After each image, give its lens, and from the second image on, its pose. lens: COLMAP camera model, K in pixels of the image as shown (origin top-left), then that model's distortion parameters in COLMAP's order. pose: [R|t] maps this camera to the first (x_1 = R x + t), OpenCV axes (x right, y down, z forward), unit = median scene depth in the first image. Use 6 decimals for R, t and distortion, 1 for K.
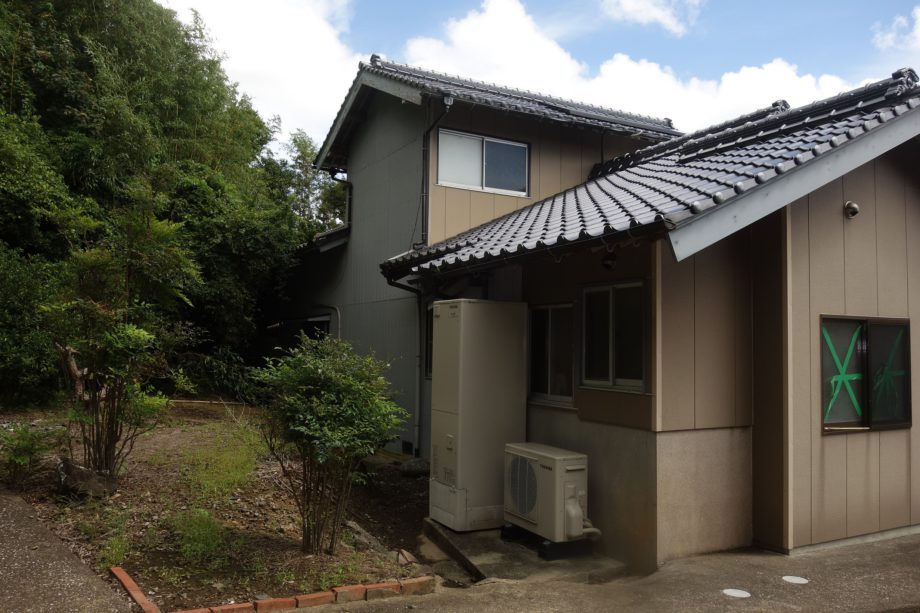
lens RADIAL K [[727.9, 0, 463.2], [0, 727.9, 308.3], [0, 0, 1]] dist [-0.011120, -0.016707]
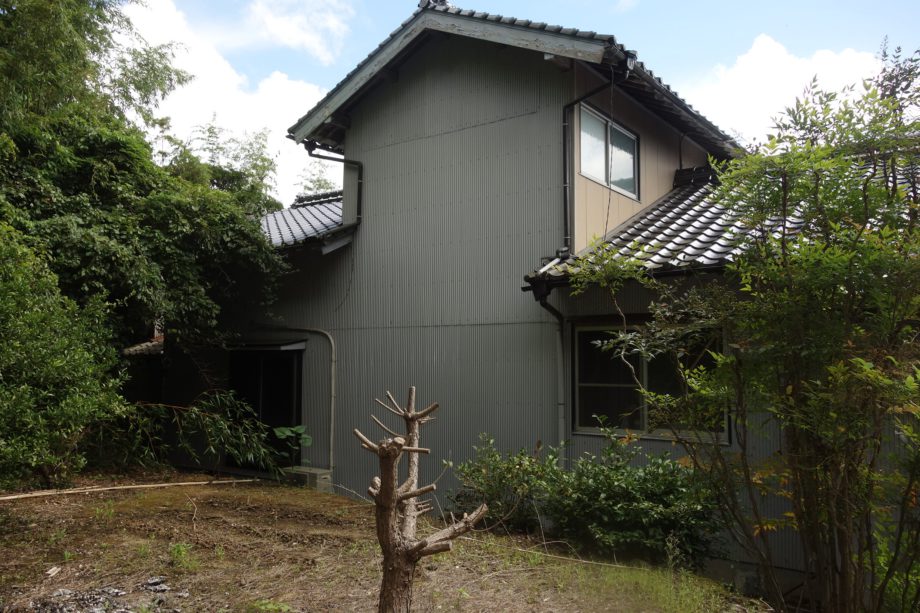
lens RADIAL K [[727.9, 0, 463.2], [0, 727.9, 308.3], [0, 0, 1]] dist [-0.011120, -0.016707]
pose [[0.914220, 0.021127, 0.404668, -0.372917], [-0.012465, 0.999634, -0.024028, -0.009182], [-0.405027, 0.016923, 0.914148, 0.301391]]
